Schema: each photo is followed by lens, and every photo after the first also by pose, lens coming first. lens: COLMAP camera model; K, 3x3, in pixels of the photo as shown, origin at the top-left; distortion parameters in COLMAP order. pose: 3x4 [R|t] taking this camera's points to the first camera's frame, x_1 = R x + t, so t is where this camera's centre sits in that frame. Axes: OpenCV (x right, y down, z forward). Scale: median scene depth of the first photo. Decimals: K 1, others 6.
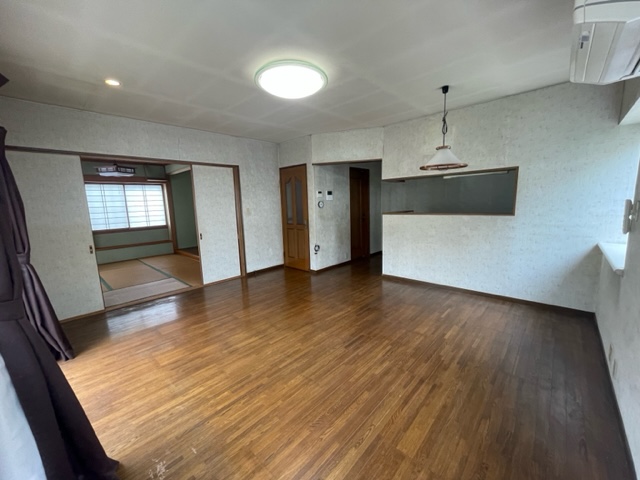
lens RADIAL K [[257.9, 0, 320.0], [0, 257.9, 240.0], [0, 0, 1]] dist [0.001836, 0.000326]
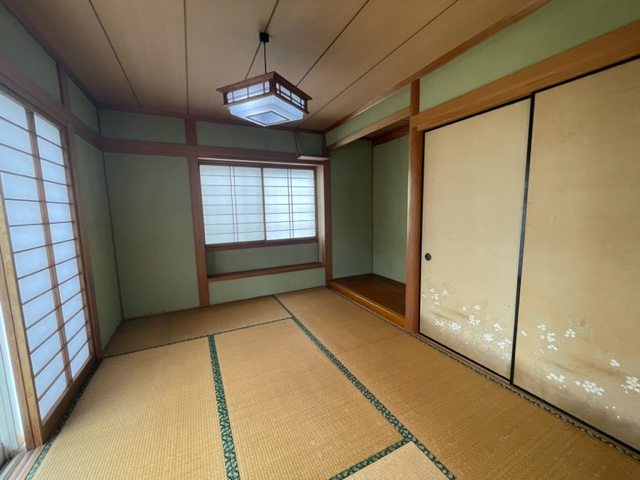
lens RADIAL K [[257.9, 0, 320.0], [0, 257.9, 240.0], [0, 0, 1]] dist [0.001836, 0.000326]
pose [[0.933652, 0.060836, -0.352978, -0.405260], [-0.064099, 0.997941, 0.002450, -0.056700], [0.352400, 0.020338, 0.935628, 0.482339]]
